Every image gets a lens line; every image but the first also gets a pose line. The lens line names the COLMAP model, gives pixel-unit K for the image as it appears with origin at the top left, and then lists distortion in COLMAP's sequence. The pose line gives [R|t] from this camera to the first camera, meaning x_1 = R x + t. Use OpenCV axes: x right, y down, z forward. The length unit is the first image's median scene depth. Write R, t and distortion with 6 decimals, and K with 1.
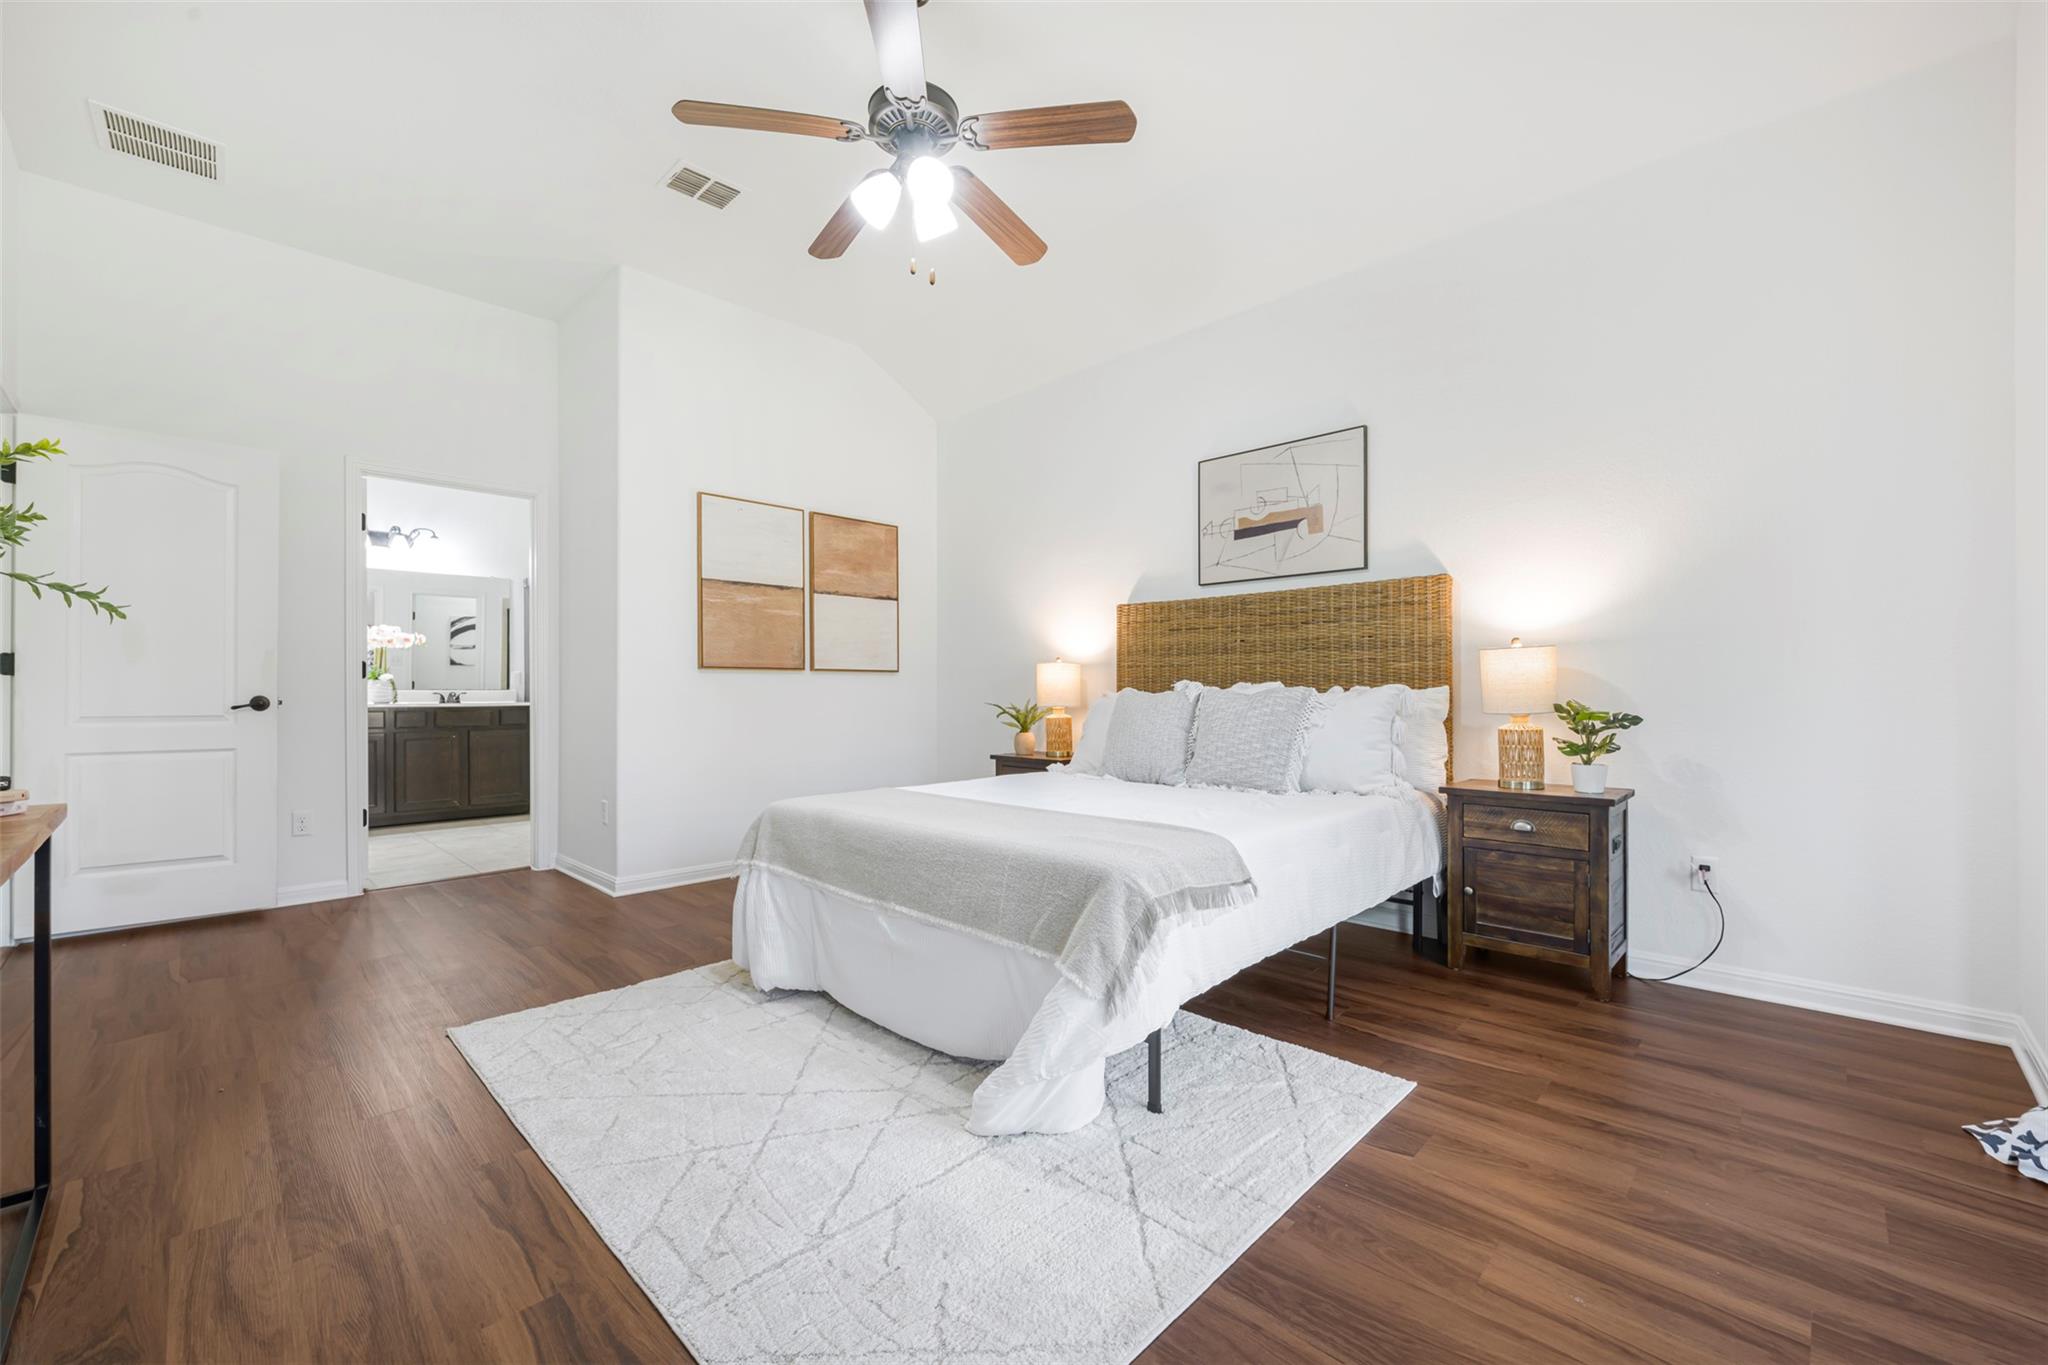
lens RADIAL K [[828.9, 0, 1027.2], [0, 828.9, 684.7], [0, 0, 1]] dist [-0.007144, 0.000188]
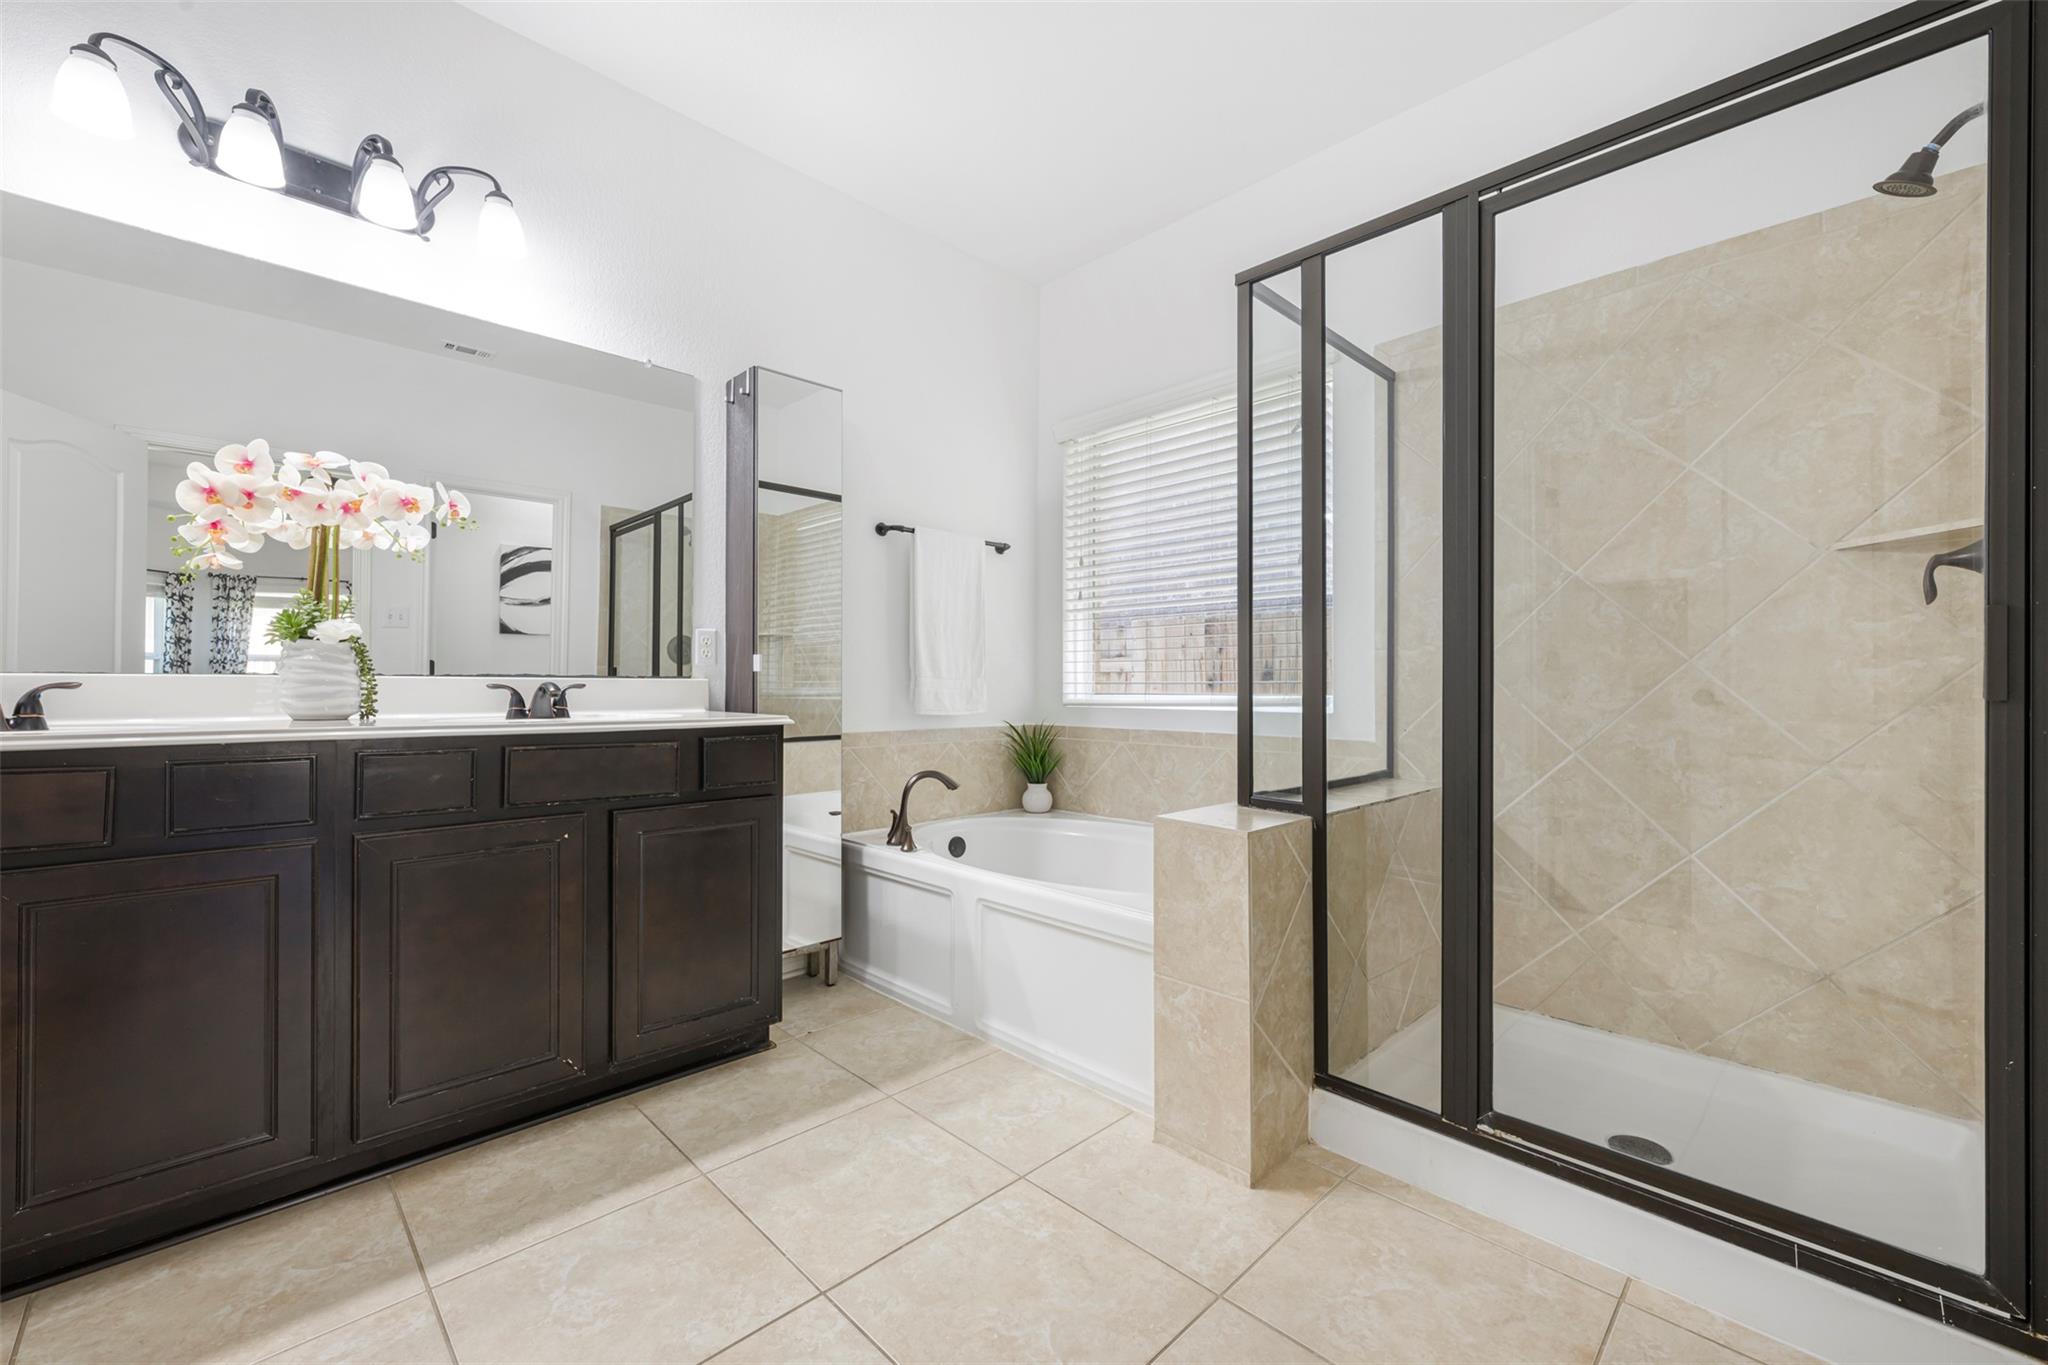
lens RADIAL K [[828.9, 0, 1022.2], [0, 828.9, 688.9], [0, 0, 1]] dist [-0.007144, 0.000188]
pose [[0.999775, 0.009251, -0.019109, -0.305507], [-0.009165, 0.999948, 0.004549, 0.004561], [0.019150, -0.004373, 0.999807, 0.411957]]
